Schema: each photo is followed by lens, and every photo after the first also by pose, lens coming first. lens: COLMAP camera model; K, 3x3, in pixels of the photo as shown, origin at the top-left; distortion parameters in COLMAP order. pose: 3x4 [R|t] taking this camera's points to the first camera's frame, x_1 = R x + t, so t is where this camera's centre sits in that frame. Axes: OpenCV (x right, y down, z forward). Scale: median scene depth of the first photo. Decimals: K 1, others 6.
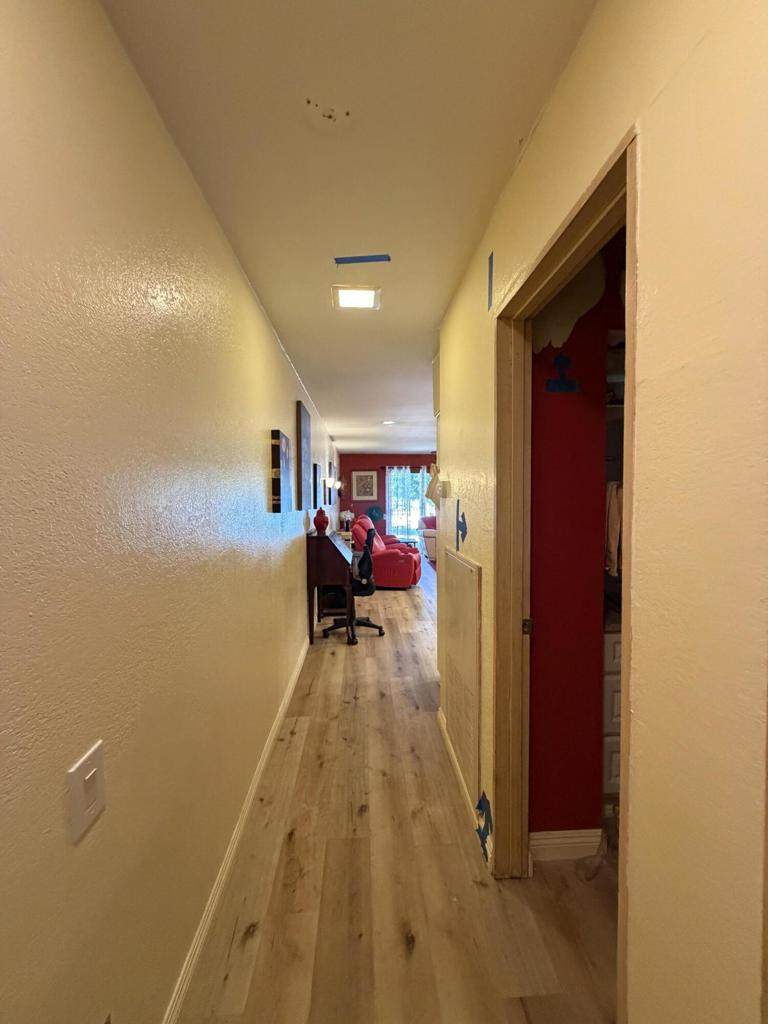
lens RADIAL K [[407.6, 0, 382.1], [0, 407.6, 510.4], [0, 0, 1]] dist [-0.001168, 0.000859]
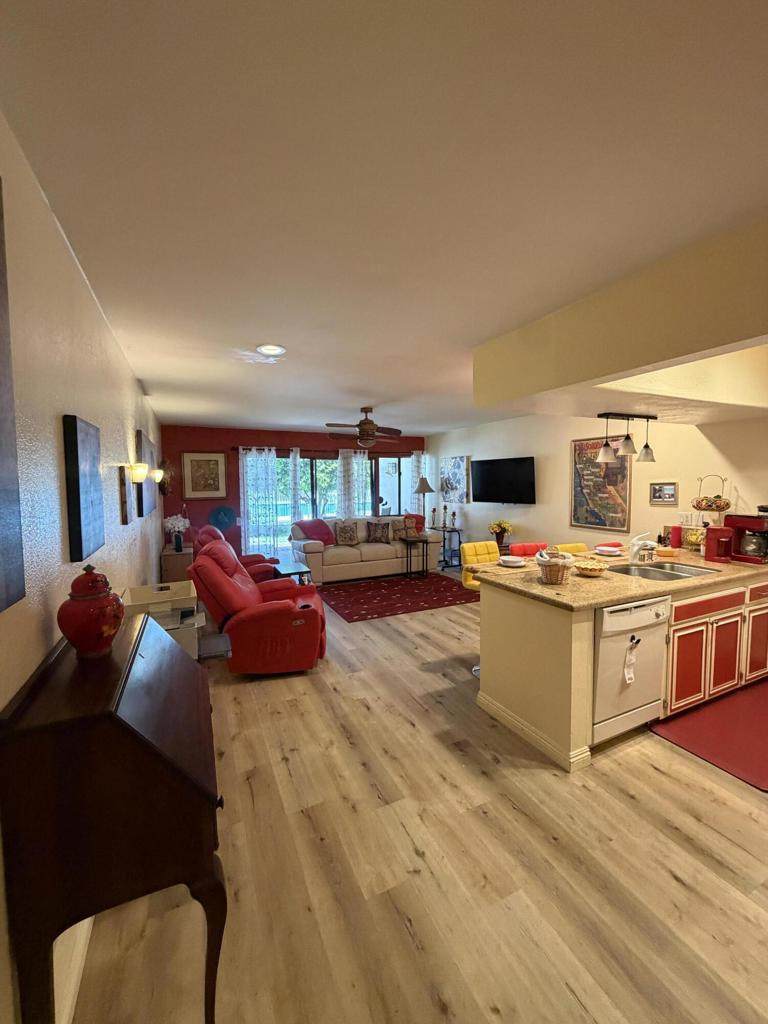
lens RADIAL K [[407.6, 0, 385.7], [0, 407.6, 513.5], [0, 0, 1]] dist [-0.001168, 0.000859]
pose [[0.922725, -0.028390, 0.384412, -0.030978], [0.013597, 0.999061, 0.041147, -0.025062], [-0.385219, -0.032740, 0.922244, 0.307845]]
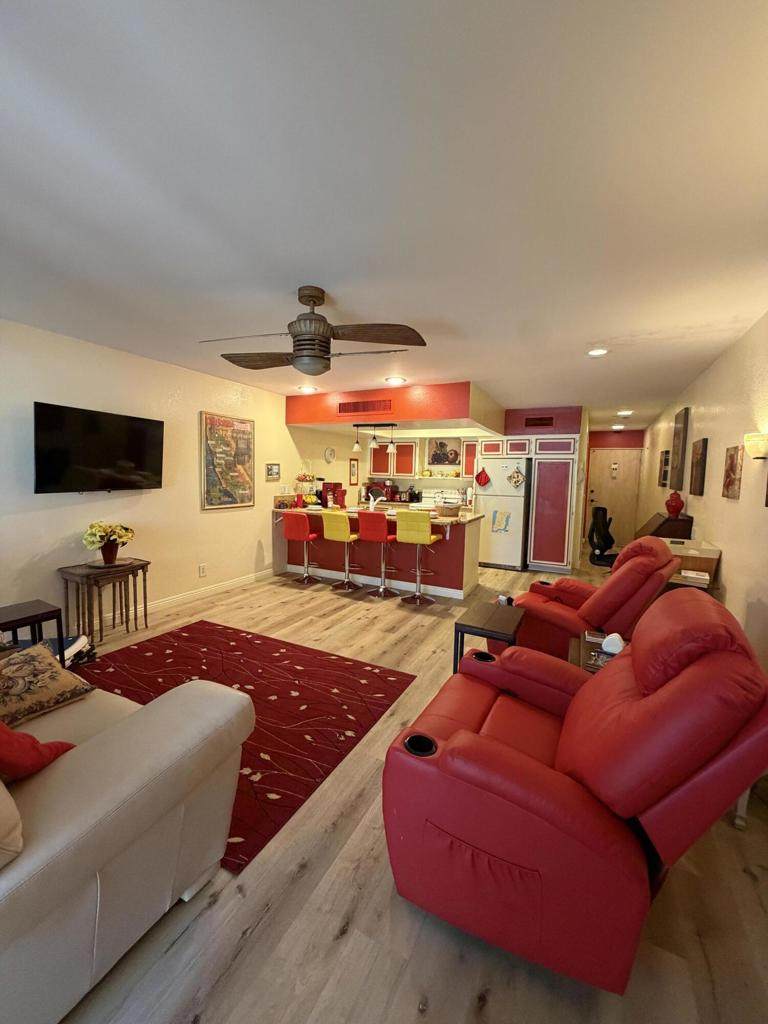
lens RADIAL K [[407.6, 0, 385.7], [0, 407.6, 504.3], [0, 0, 1]] dist [-0.001168, 0.000859]
pose [[-0.866567, -0.050767, 0.496473, -0.017411], [0.000209, 0.994776, 0.102086, -0.036711], [-0.499061, 0.088569, -0.862029, 0.969216]]
